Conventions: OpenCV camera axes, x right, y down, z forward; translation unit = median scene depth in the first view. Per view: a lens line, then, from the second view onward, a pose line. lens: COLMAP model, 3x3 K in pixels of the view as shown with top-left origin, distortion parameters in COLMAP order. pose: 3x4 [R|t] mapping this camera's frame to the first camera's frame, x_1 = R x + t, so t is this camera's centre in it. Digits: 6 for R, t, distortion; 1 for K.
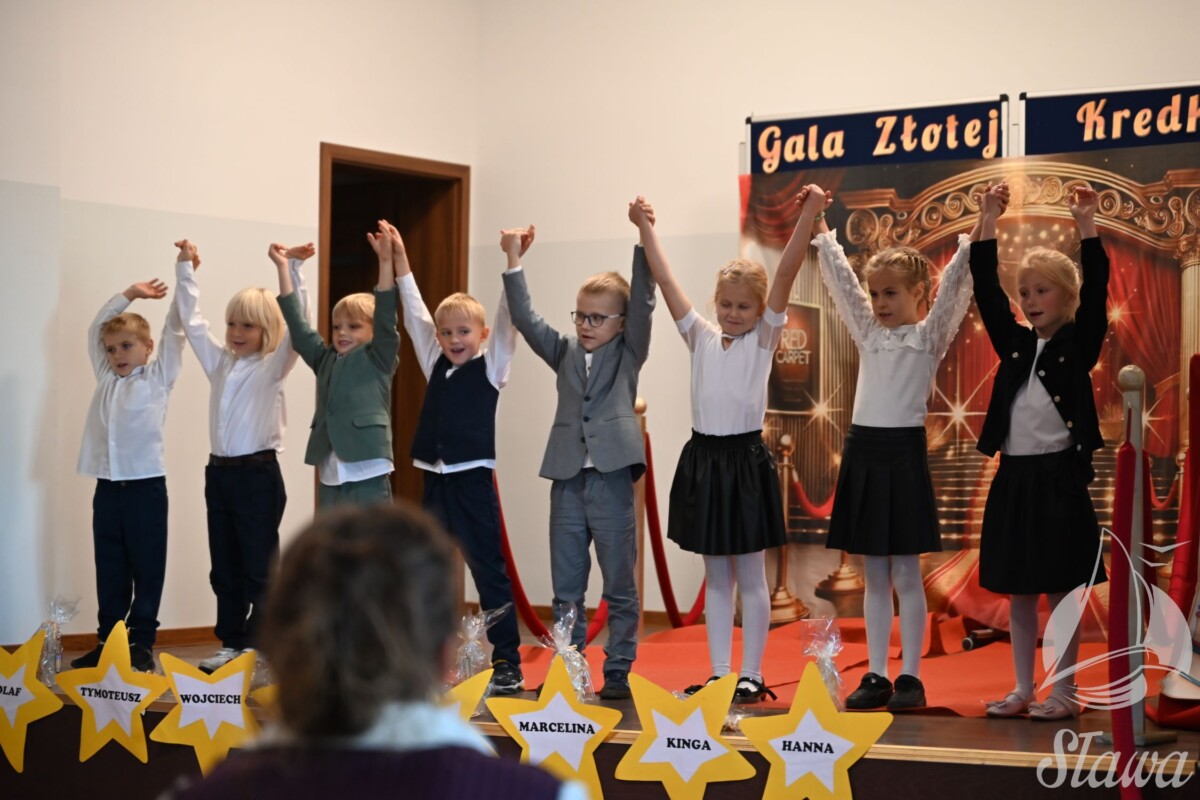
lens RADIAL K [[2552.6, 0, 637.8], [0, 2552.6, 512.9], [0, 0, 1]] dist [-0.024699, 0.000000]
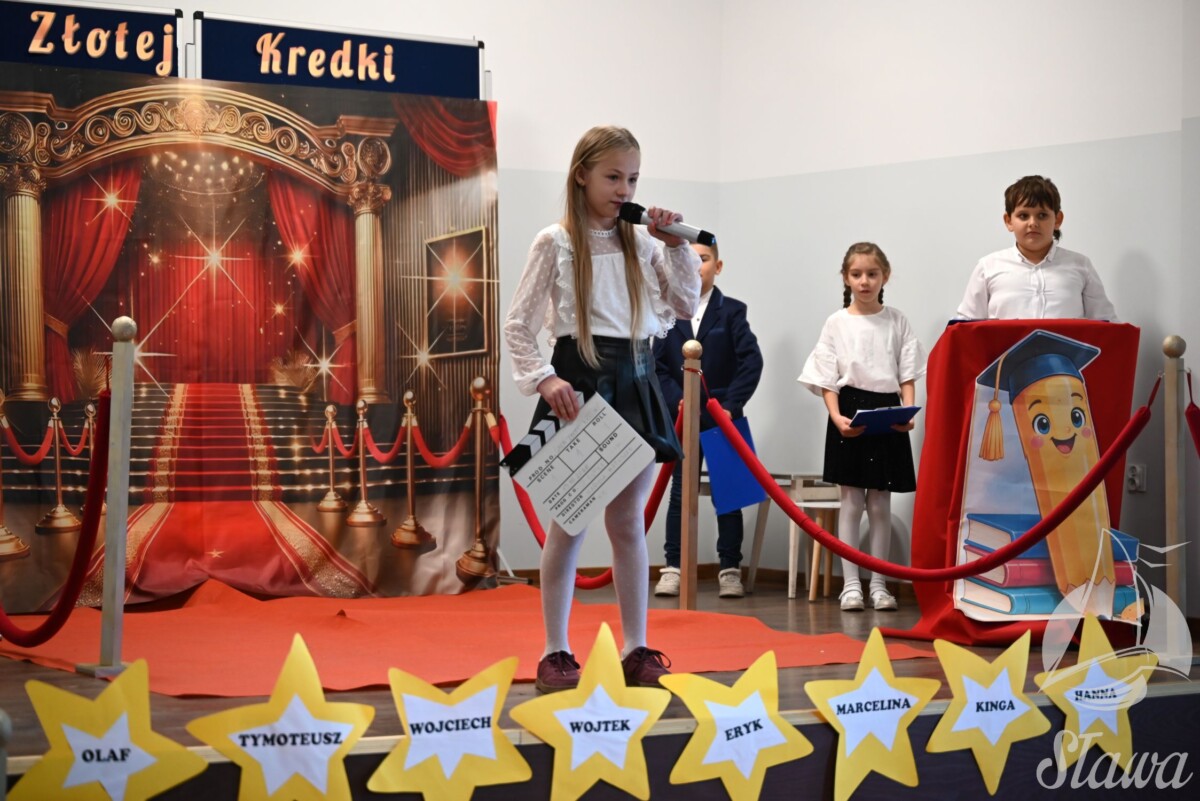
lens RADIAL K [[2552.6, 0, 582.1], [0, 2552.6, 353.8], [0, 0, 1]] dist [-0.024699, 0.000000]
pose [[0.449802, 0.023746, 0.892813, -0.615407], [0.005566, 0.999553, -0.029389, -0.011516], [-0.893111, 0.018189, 0.449468, 0.458620]]
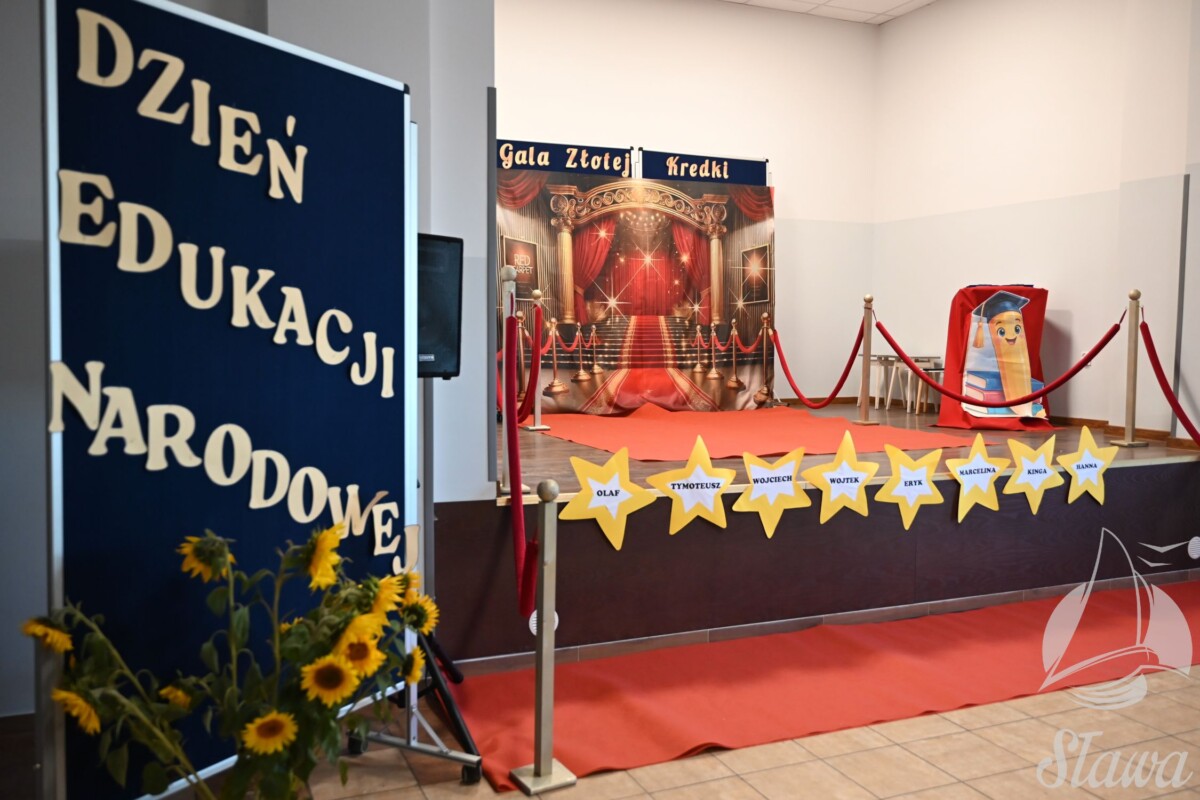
lens RADIAL K [[1002.8, 0, 618.9], [0, 1002.8, 410.2], [0, 0, 1]] dist [-0.004165, 0.002296]
pose [[0.587023, -0.061648, 0.807220, -0.528556], [0.006516, 0.997424, 0.071435, -0.010360], [-0.809544, -0.036674, 0.585912, 0.530934]]
